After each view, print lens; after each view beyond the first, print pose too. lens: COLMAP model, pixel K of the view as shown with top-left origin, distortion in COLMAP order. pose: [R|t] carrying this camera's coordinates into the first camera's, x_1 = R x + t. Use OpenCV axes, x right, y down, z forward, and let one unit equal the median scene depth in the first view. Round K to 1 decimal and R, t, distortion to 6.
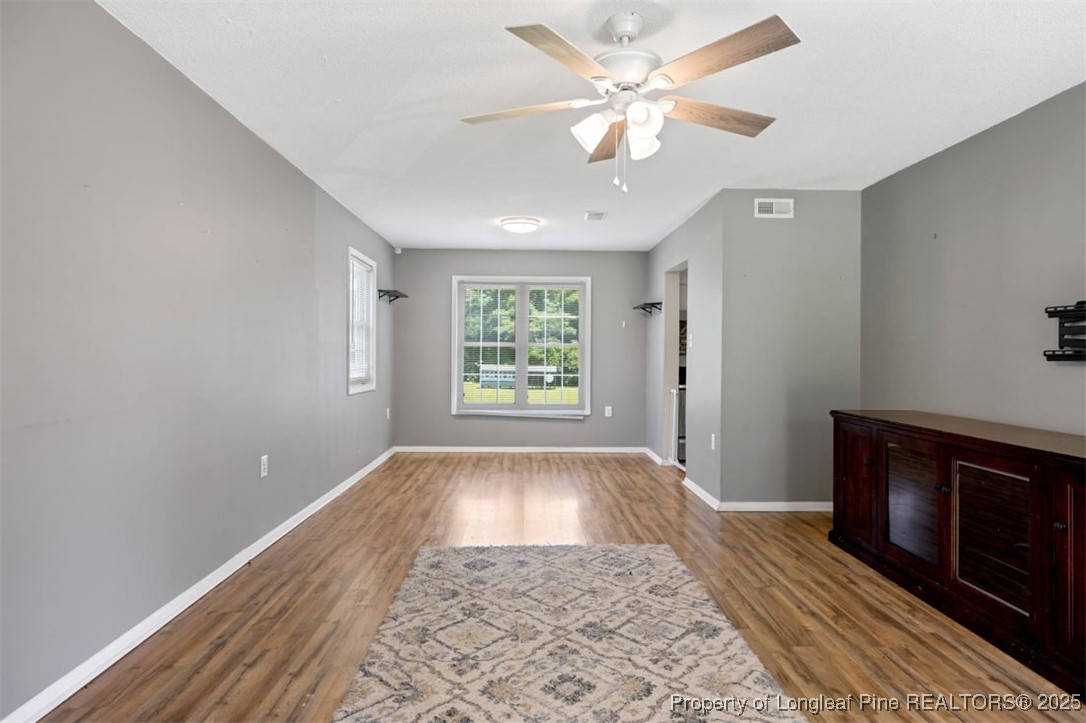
lens RADIAL K [[596.6, 0, 544.0], [0, 596.6, 358.9], [0, 0, 1]] dist [-0.002167, 0.000265]
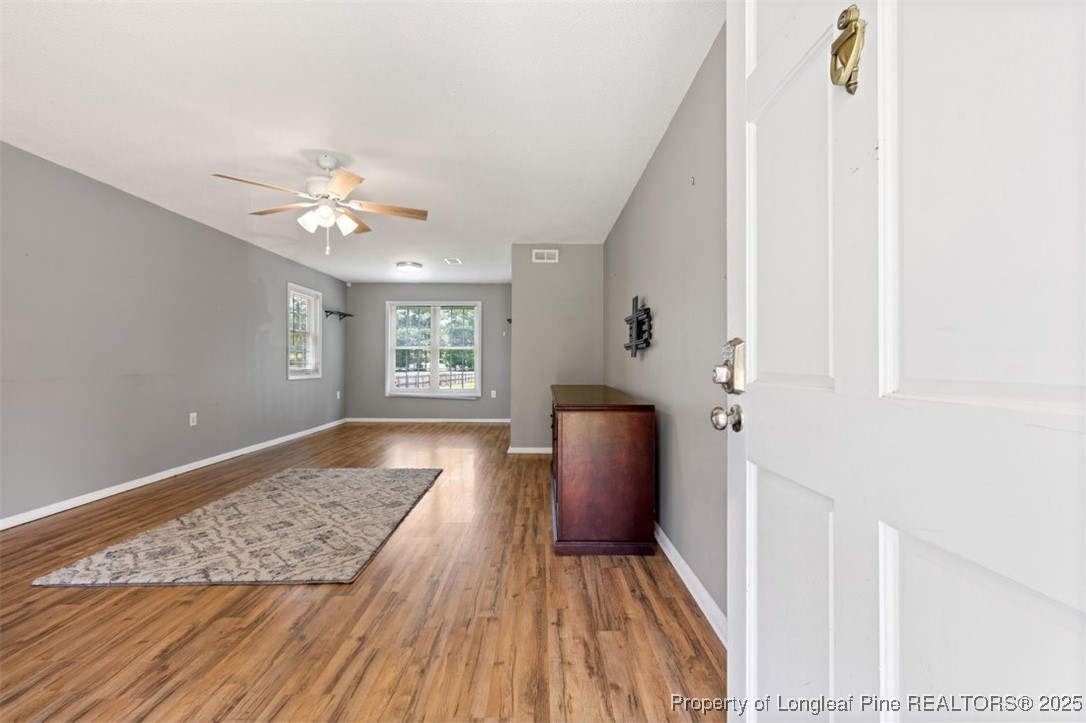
lens RADIAL K [[459.4, 0, 542.0], [0, 459.4, 360.7], [0, 0, 1]] dist [0.001341, -0.000288]
pose [[0.999702, -0.002642, -0.024285, 0.627854], [0.002447, 0.999964, -0.008067, 0.040920], [0.024306, 0.008006, 0.999673, -0.281869]]
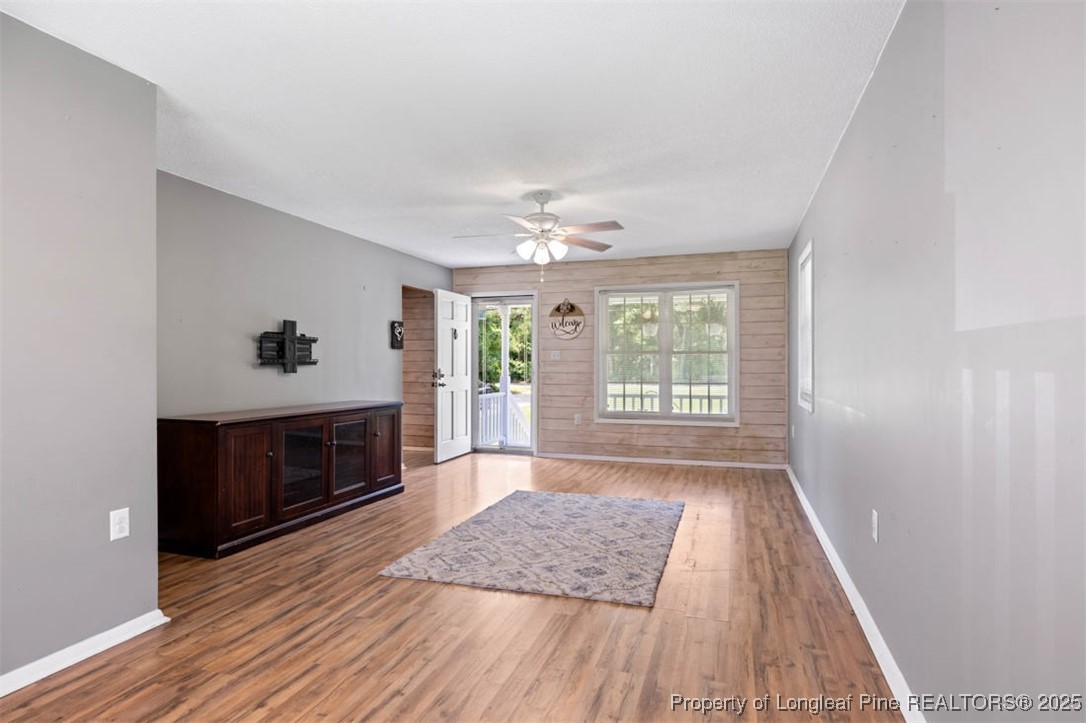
lens RADIAL K [[596.6, 0, 540.6], [0, 596.6, 361.6], [0, 0, 1]] dist [-0.002167, 0.000265]
pose [[-0.940303, -0.005398, 0.340297, -0.413903], [-0.005104, 0.999985, 0.001760, -0.015661], [-0.340301, -0.000082, -0.940316, 2.211432]]
